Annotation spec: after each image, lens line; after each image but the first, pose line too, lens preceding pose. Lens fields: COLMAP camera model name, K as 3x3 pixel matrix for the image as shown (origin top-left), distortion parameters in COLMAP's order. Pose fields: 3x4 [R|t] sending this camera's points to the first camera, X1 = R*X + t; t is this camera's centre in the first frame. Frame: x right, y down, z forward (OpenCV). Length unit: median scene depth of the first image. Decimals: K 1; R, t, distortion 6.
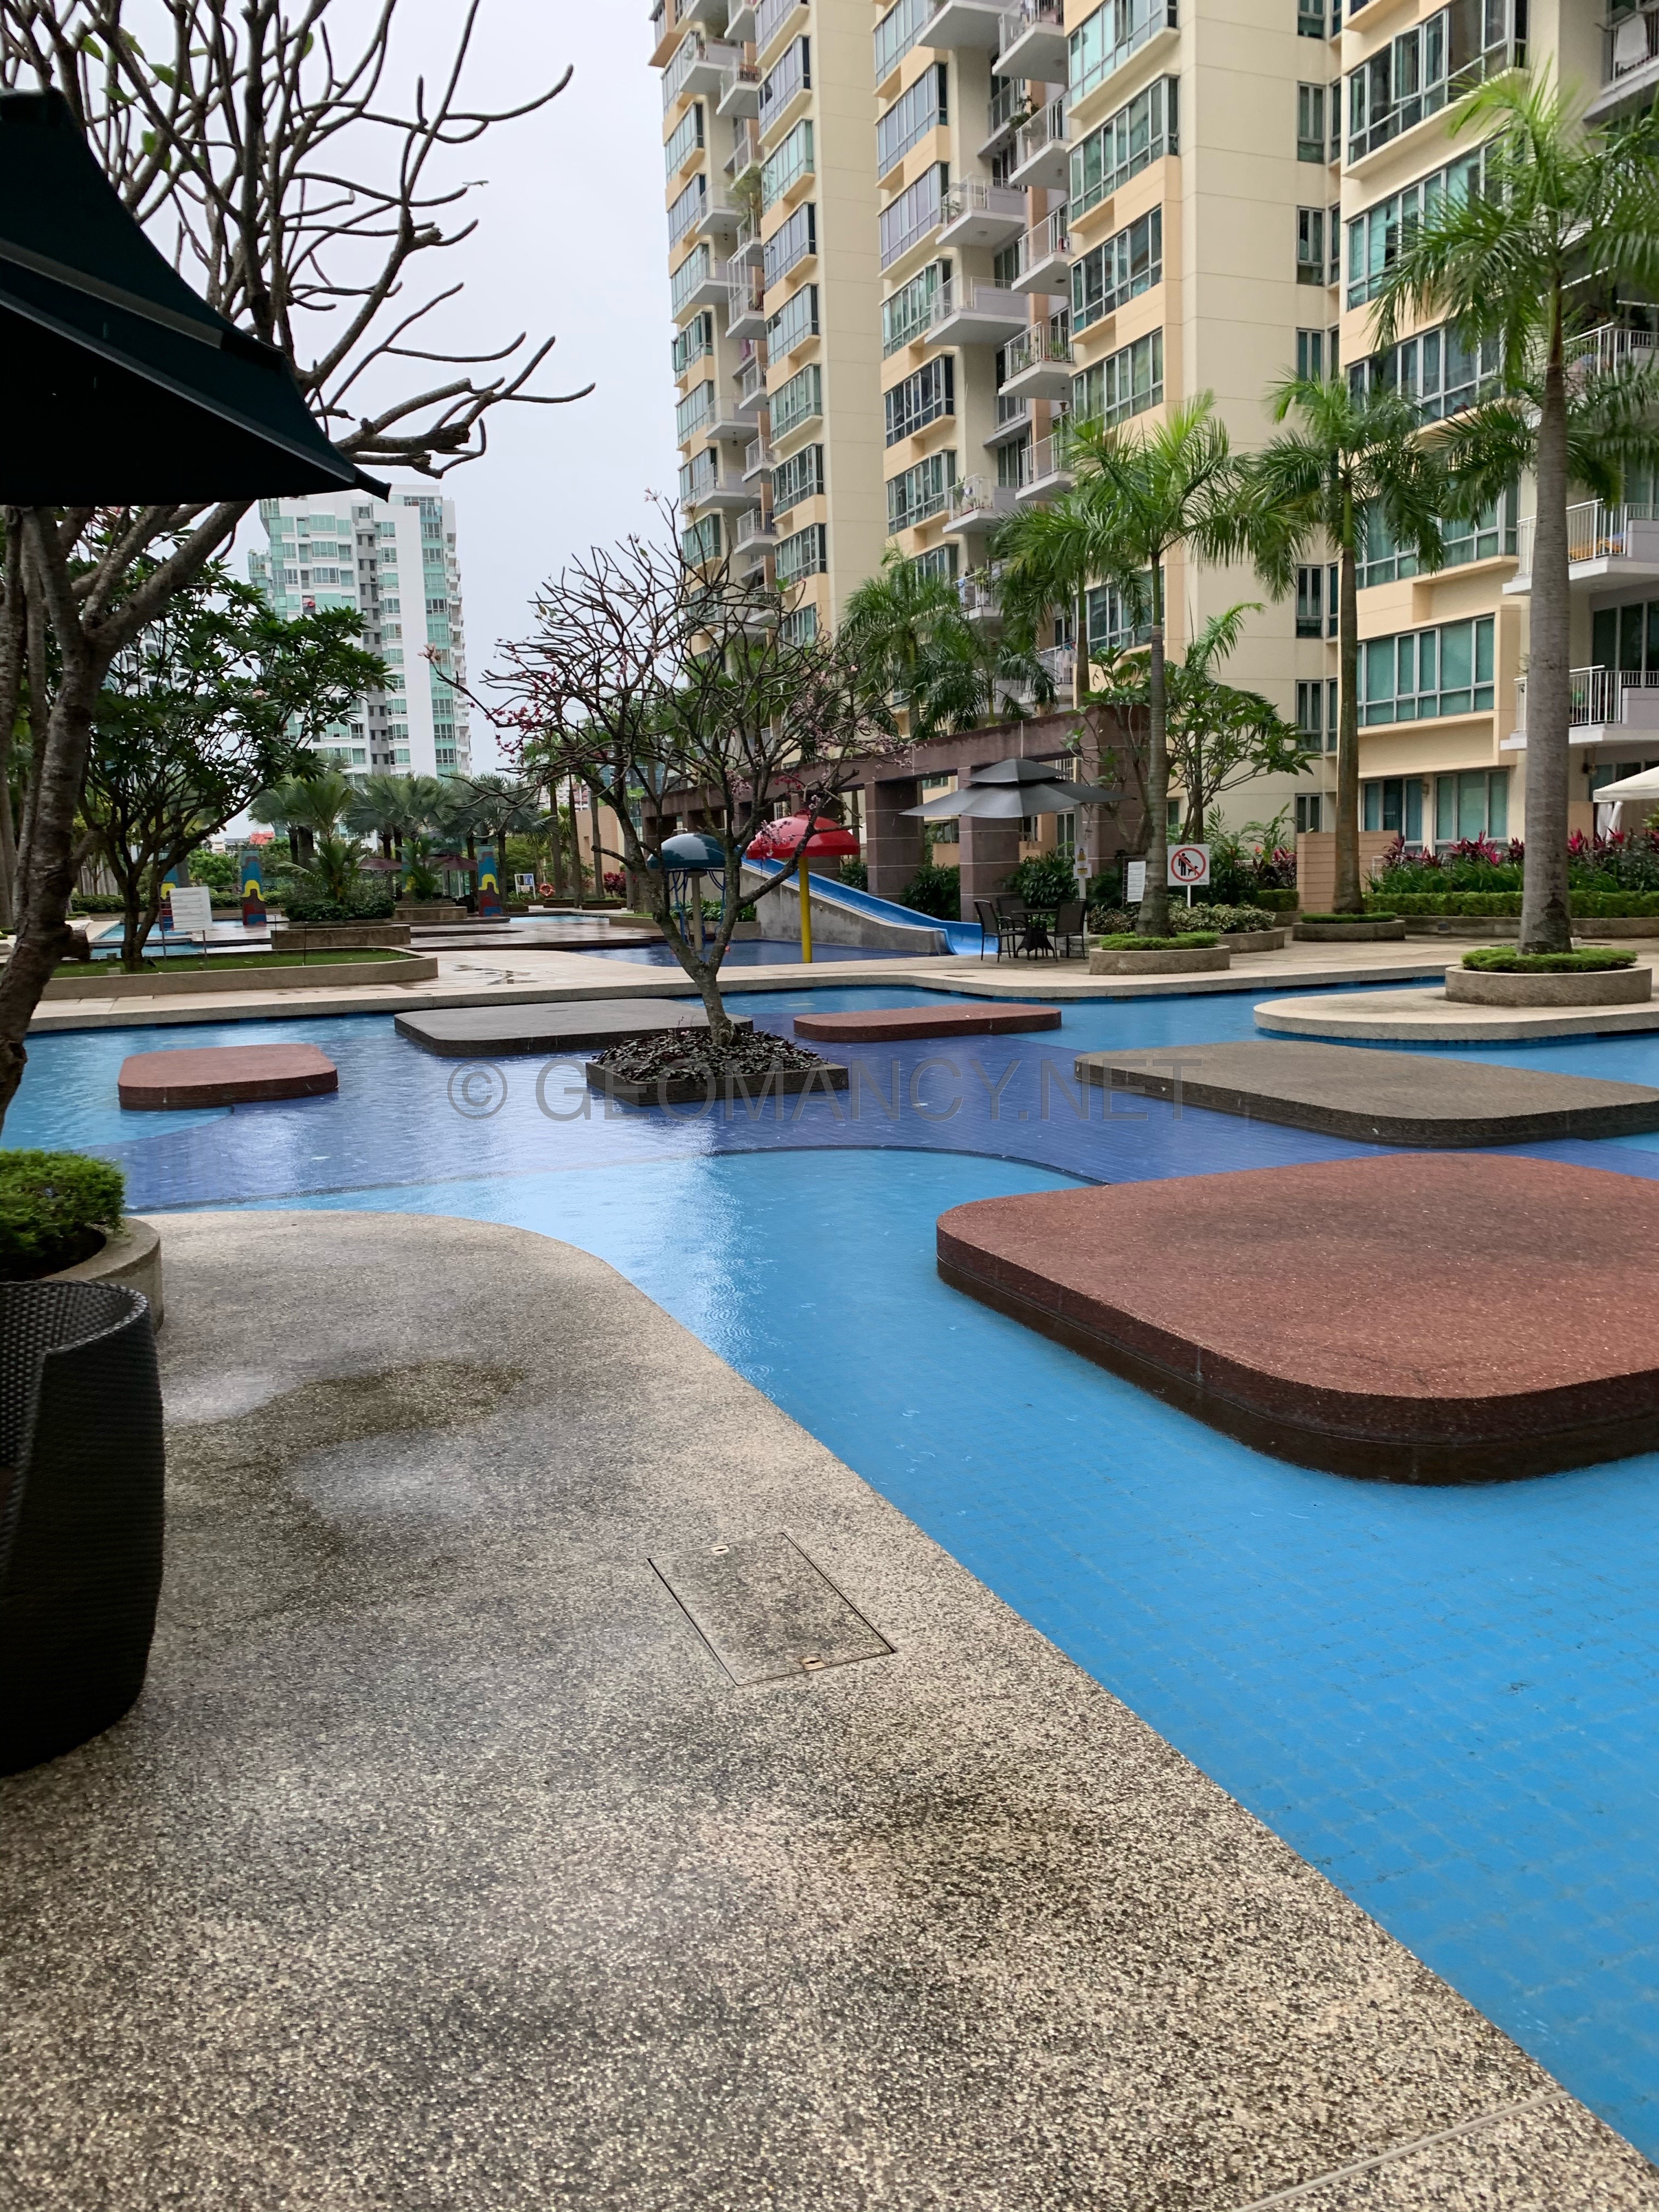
lens RADIAL K [[1664.2, 0, 829.5], [0, 1664.2, 1106.0], [0, 0, 1]] dist [-0.003496, -0.006407]
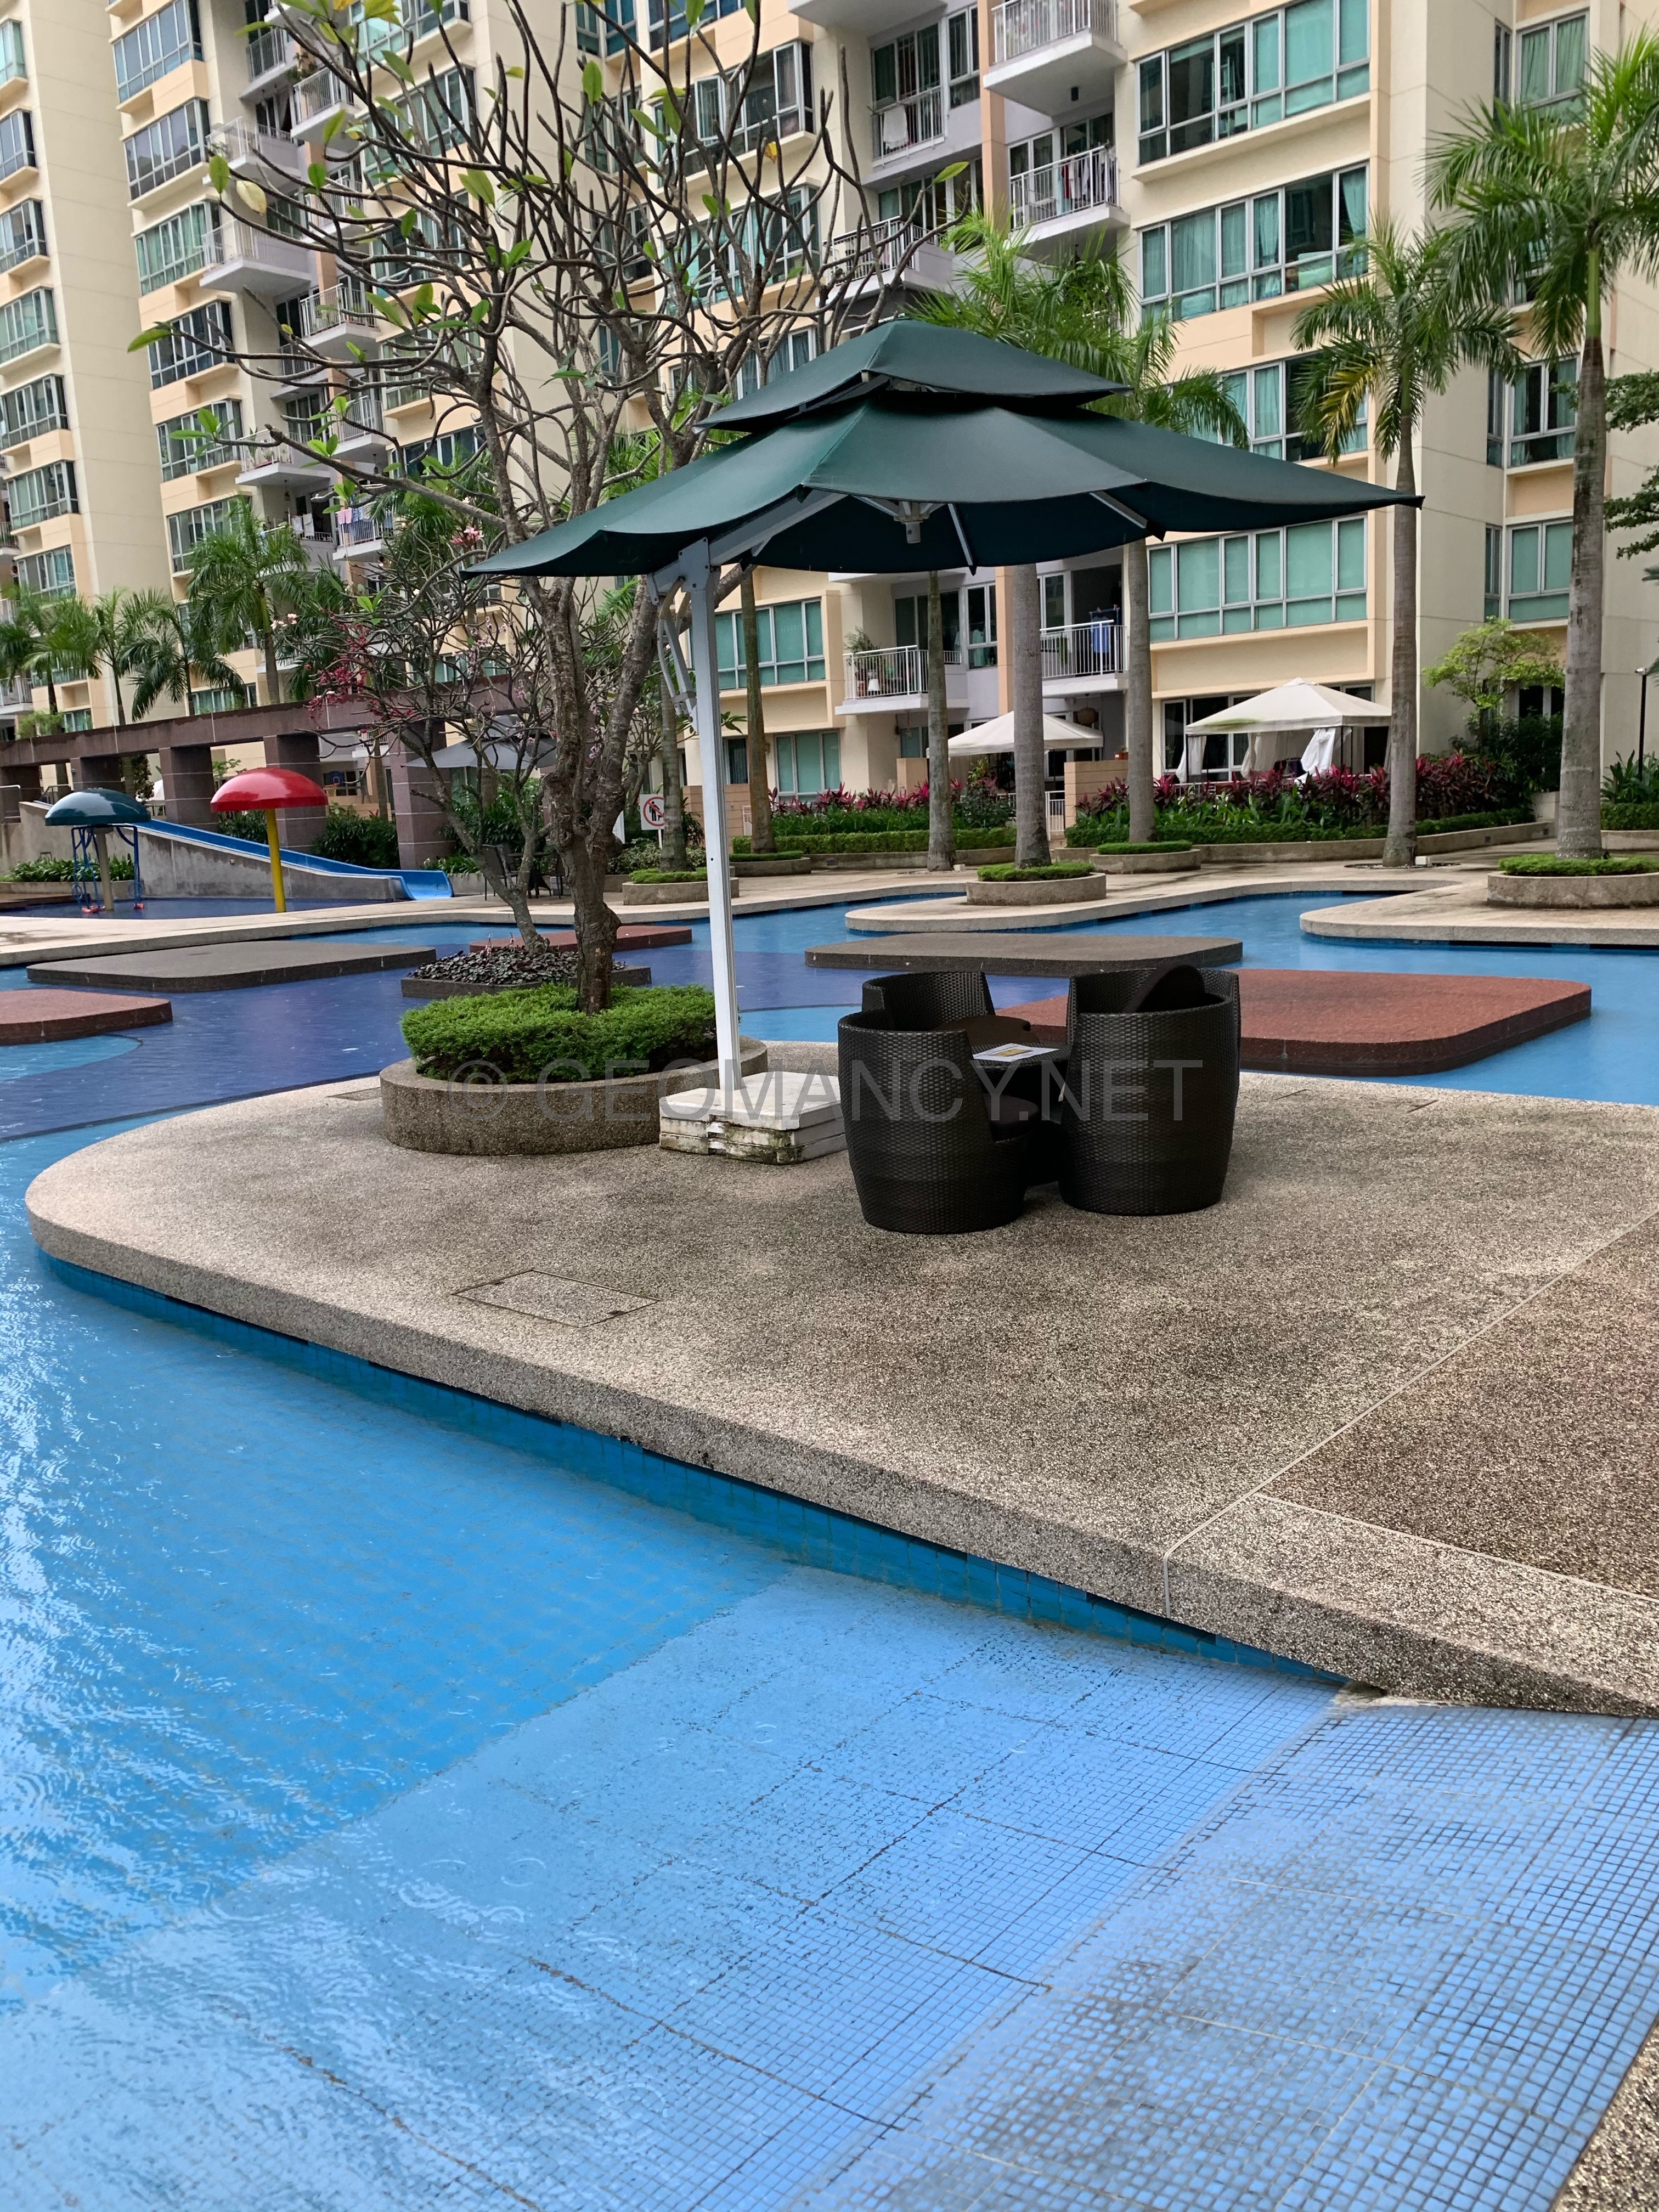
lens RADIAL K [[1658.3, 0, 829.5], [0, 1658.3, 1106.0], [0, 0, 1]] dist [0.015396, -0.018256]
pose [[0.886535, -0.095407, 0.452717, -0.097053], [0.084655, 0.995438, 0.044006, 0.007945], [-0.454850, -0.000688, 0.890568, -0.035489]]
